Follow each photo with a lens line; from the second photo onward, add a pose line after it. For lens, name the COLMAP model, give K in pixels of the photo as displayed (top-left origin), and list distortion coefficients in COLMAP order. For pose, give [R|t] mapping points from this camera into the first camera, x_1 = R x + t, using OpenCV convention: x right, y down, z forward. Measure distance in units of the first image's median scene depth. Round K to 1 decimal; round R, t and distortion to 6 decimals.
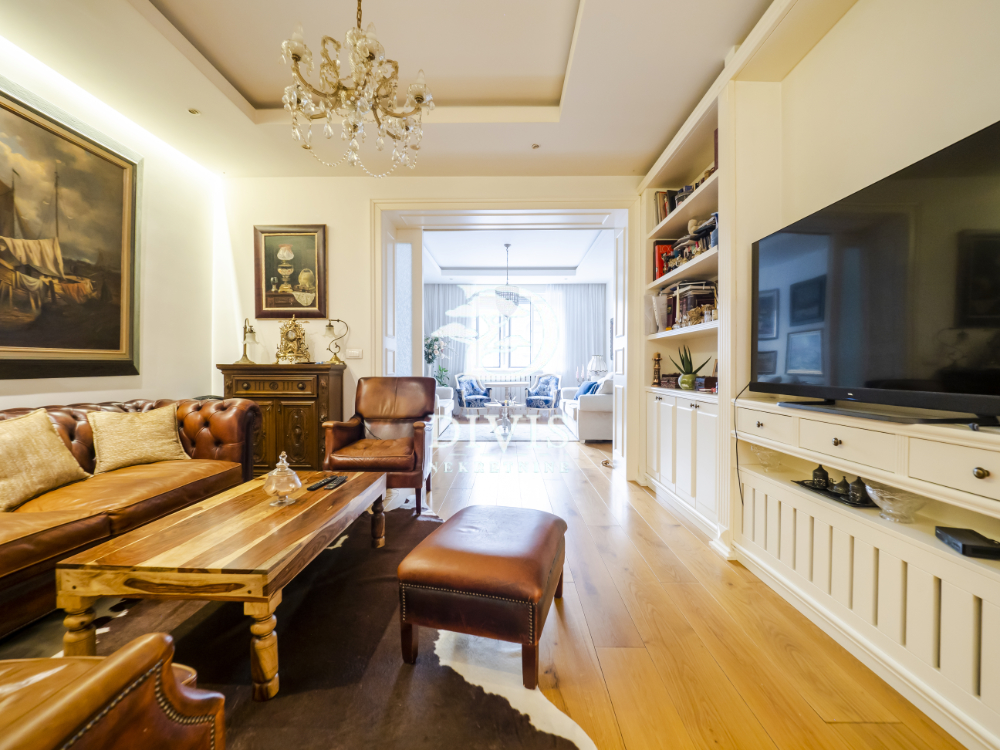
lens RADIAL K [[419.9, 0, 498.9], [0, 419.9, 371.0], [0, 0, 1]] dist [0.000745, -0.000996]
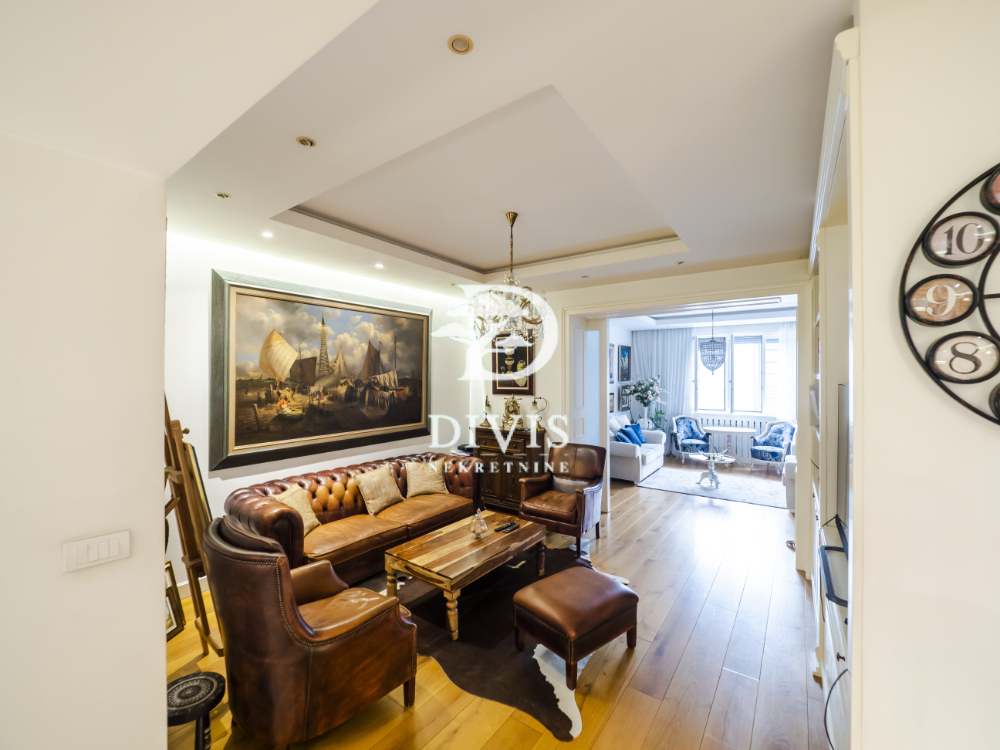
lens RADIAL K [[419.9, 0, 502.3], [0, 419.9, 376.8], [0, 0, 1]] dist [0.000745, -0.000996]
pose [[0.825682, 0.000592, -0.564136, 0.434719], [-0.005362, 0.999963, -0.006798, -0.269316], [0.564111, 0.008638, 0.825654, -0.310274]]
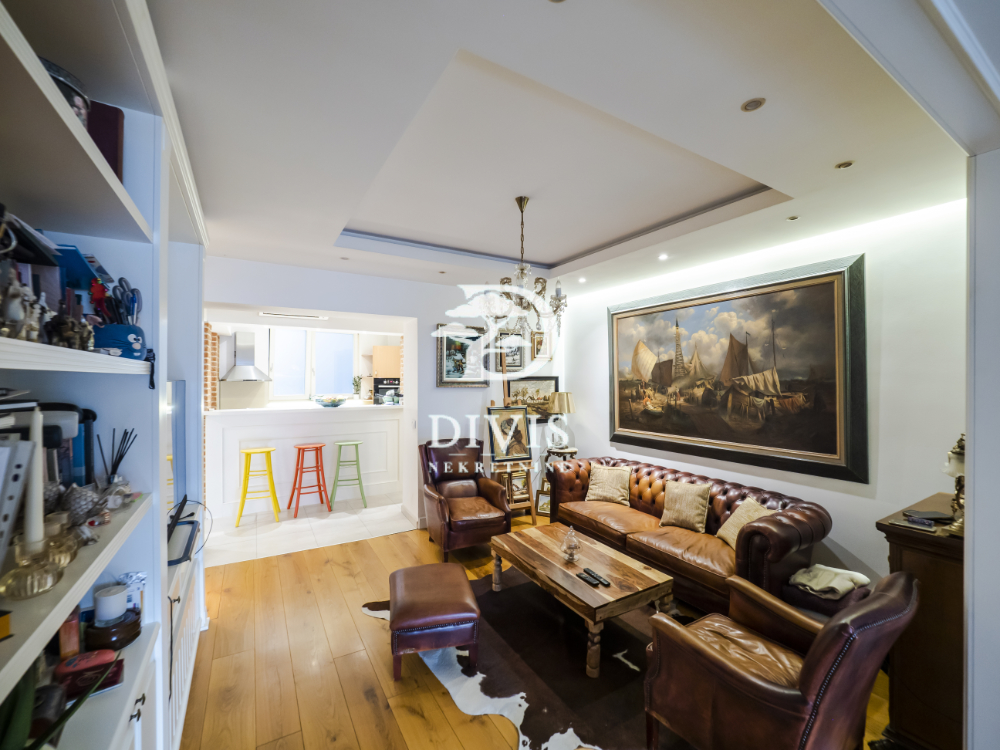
lens RADIAL K [[419.9, 0, 506.5], [0, 419.9, 382.4], [0, 0, 1]] dist [0.000745, -0.000996]
pose [[-0.845159, -0.003722, -0.534502, 0.401905], [-0.011353, 0.999875, 0.010988, -0.270381], [0.534394, 0.015355, -0.845096, 1.673927]]
